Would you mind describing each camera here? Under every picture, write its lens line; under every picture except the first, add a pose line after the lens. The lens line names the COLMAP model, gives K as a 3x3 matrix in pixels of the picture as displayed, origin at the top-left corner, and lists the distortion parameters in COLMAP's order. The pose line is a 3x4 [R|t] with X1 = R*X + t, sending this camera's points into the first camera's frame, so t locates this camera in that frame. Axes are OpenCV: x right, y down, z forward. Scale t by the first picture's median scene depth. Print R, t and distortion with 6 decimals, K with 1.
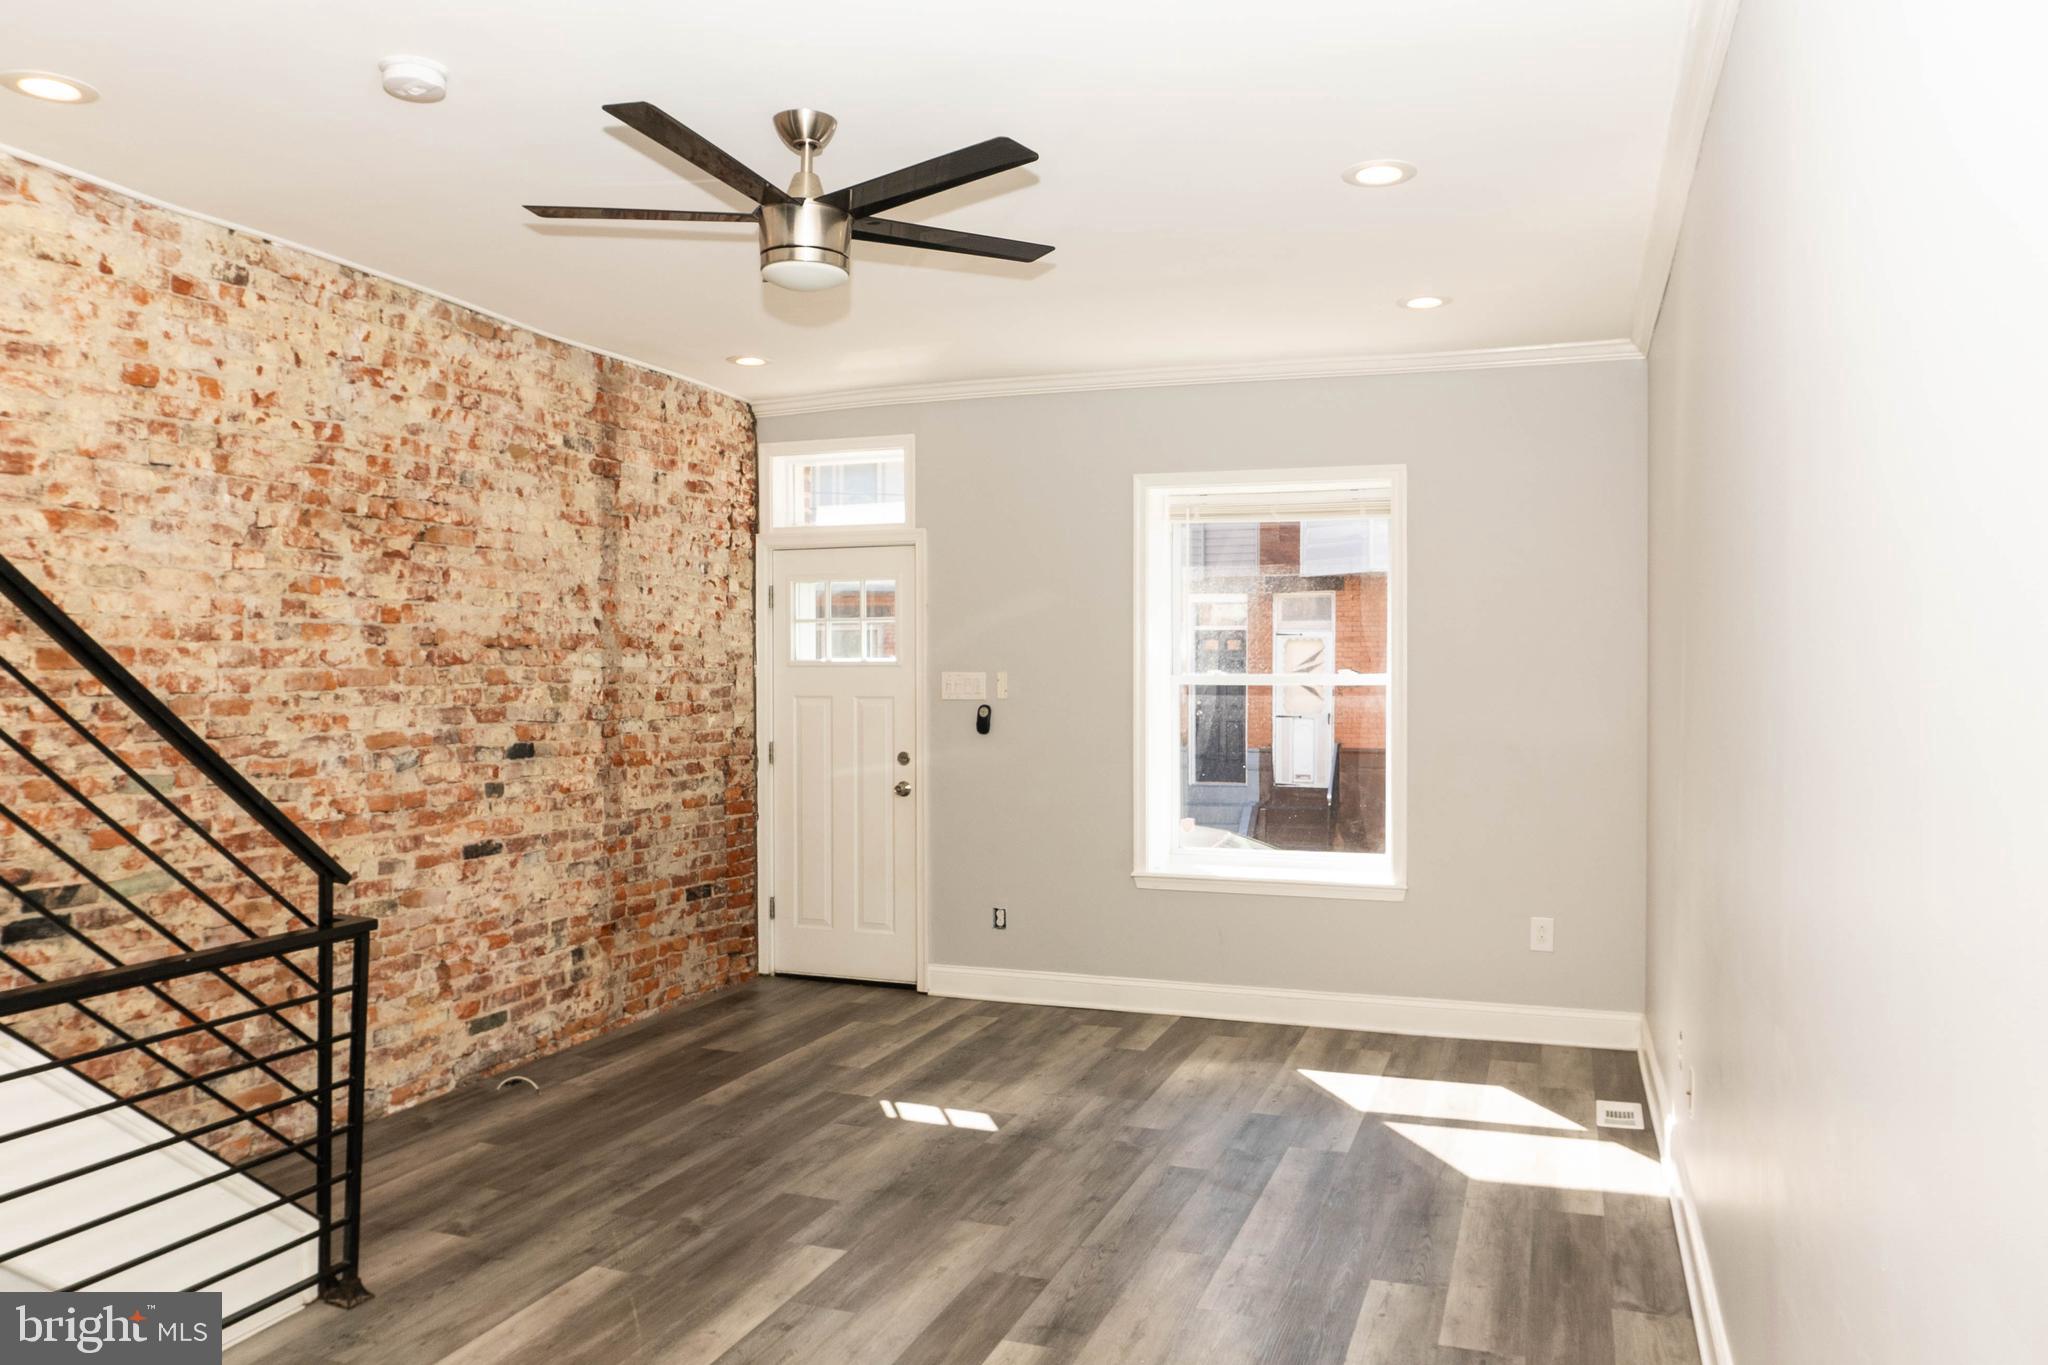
lens RADIAL K [[1475.9, 0, 989.4], [0, 1475.9, 684.0], [0, 0, 1]] dist [-0.009778, -0.001667]
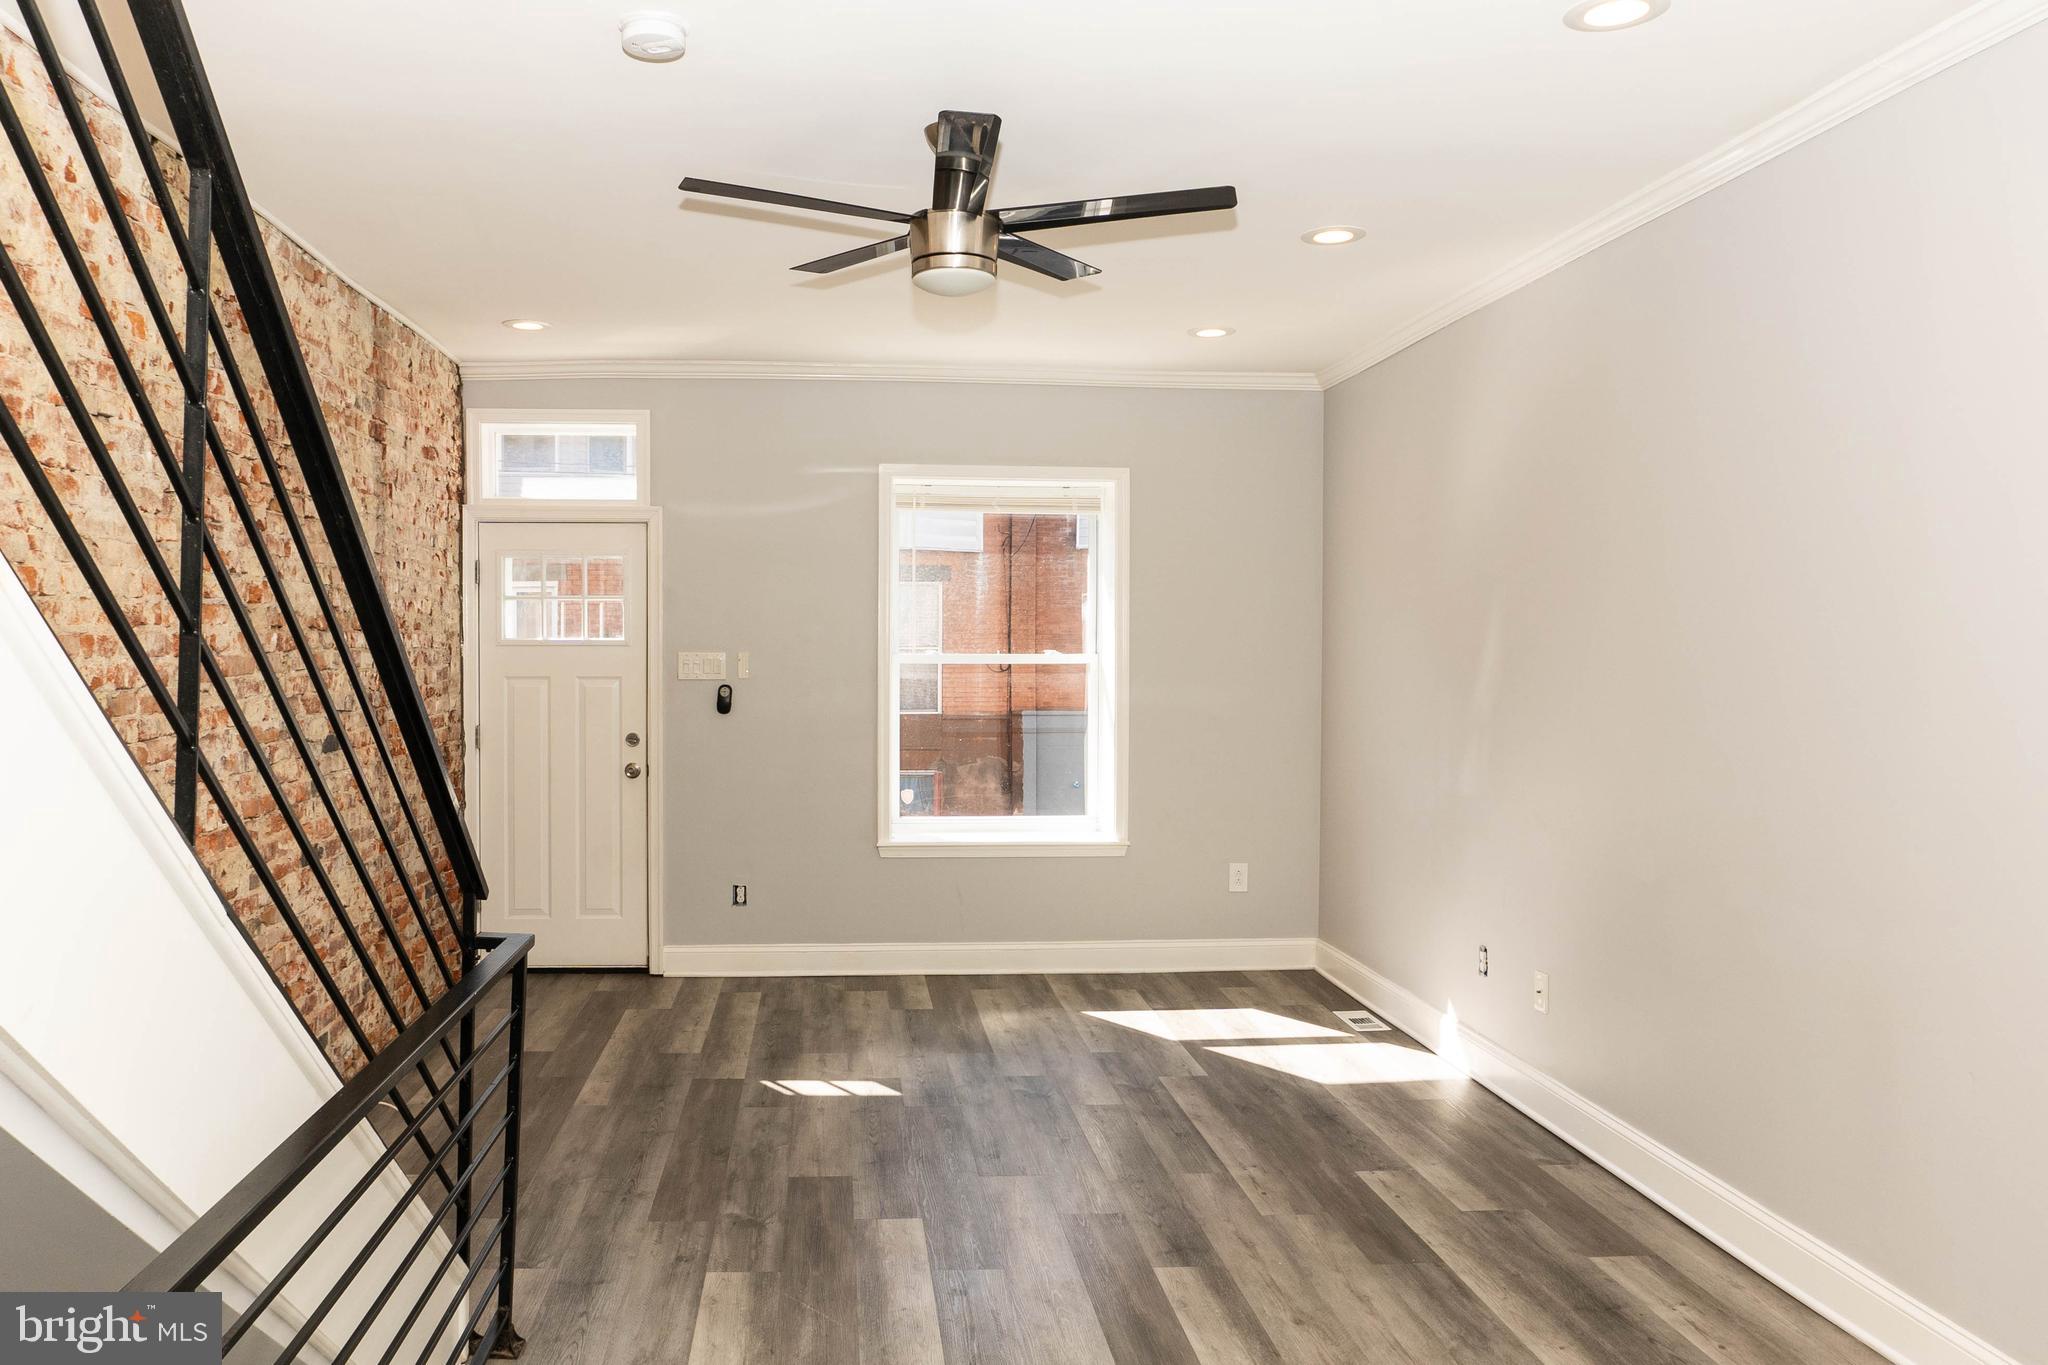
lens RADIAL K [[1468.8, 0, 884.4], [0, 1468.8, 675.7], [0, 0, 1]] dist [-0.012935, -0.005707]
pose [[0.918539, -0.007296, 0.395263, -0.416991], [0.000293, 0.999842, 0.017773, -0.013517], [-0.395331, -0.016209, 0.918396, 0.051682]]
